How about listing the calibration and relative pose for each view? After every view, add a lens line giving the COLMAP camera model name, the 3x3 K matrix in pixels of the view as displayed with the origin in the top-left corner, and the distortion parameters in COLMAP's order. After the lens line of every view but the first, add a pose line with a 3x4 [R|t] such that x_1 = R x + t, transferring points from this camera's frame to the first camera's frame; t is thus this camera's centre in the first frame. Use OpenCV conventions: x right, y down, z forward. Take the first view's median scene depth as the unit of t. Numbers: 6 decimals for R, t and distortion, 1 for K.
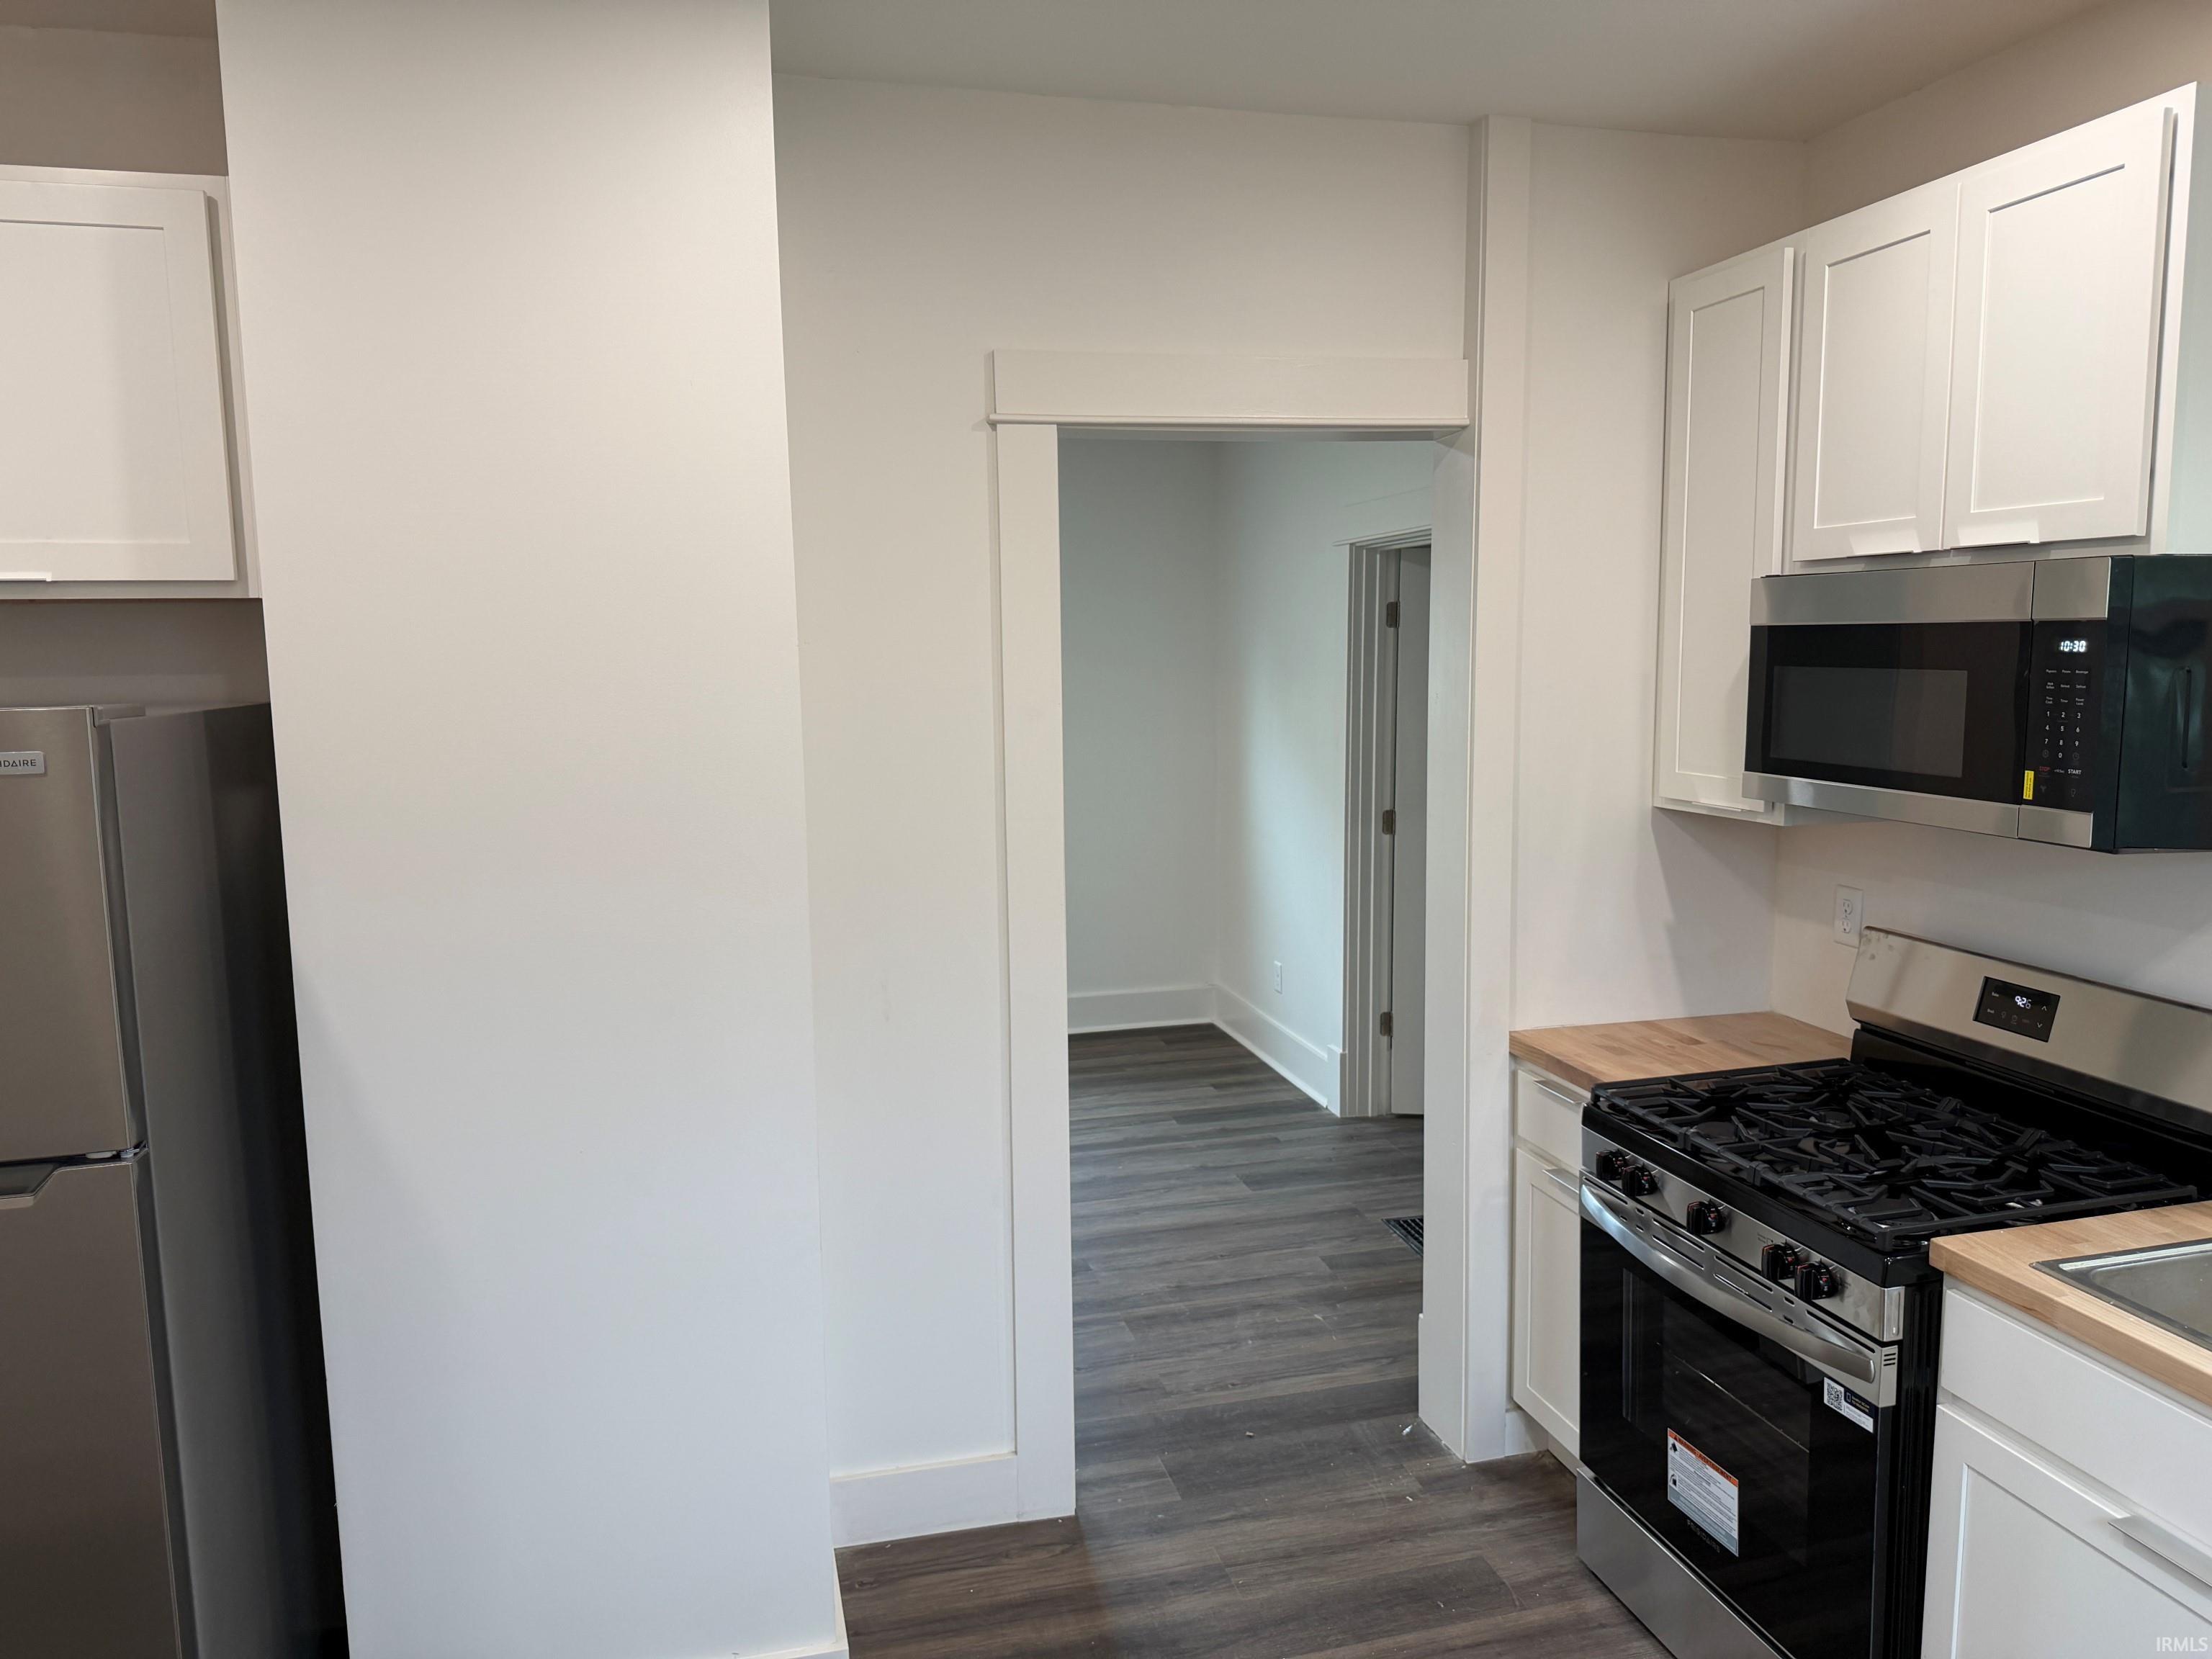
lens RADIAL K [[1553.8, 0, 1106.0], [0, 1553.8, 829.5], [0, 0, 1]] dist [0.084000, 0.000060]
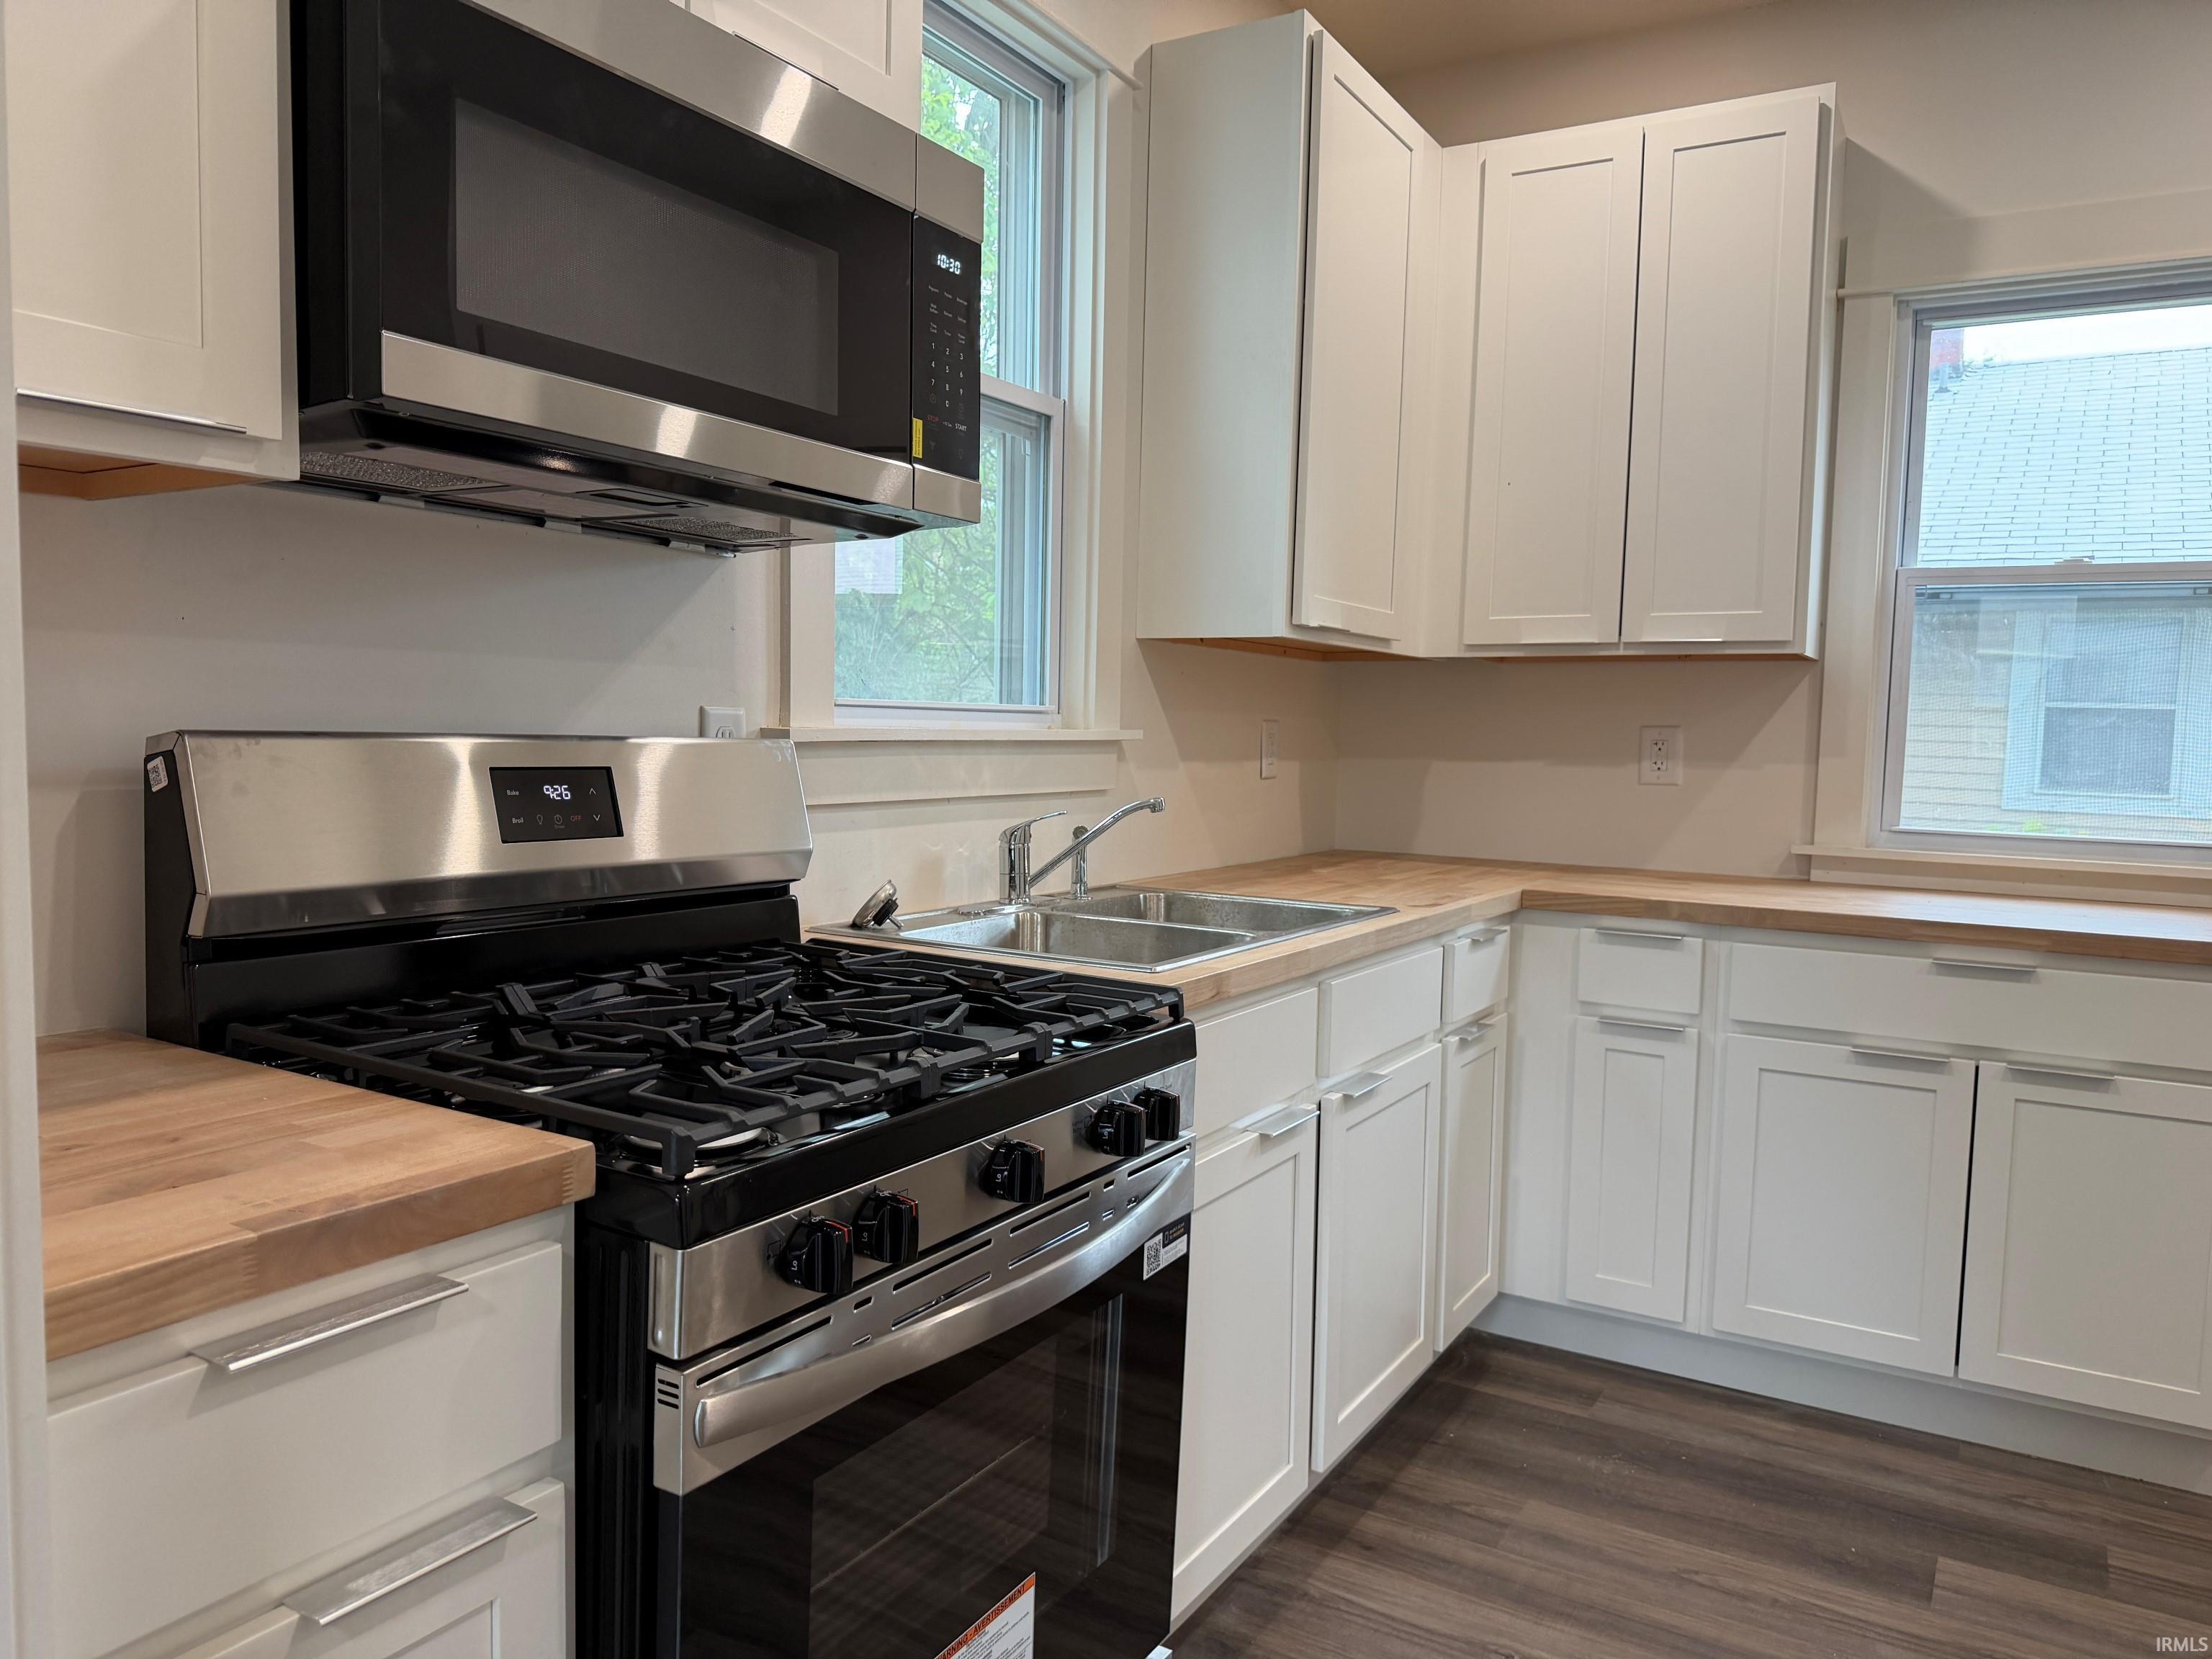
lens RADIAL K [[1553.8, 0, 1106.0], [0, 1553.8, 829.5], [0, 0, 1]] dist [0.084000, 0.000060]
pose [[-0.696071, -0.050733, 0.716178, -0.033828], [0.076697, 0.986539, 0.144428, 0.056627], [-0.713865, 0.155460, -0.682810, 1.476656]]
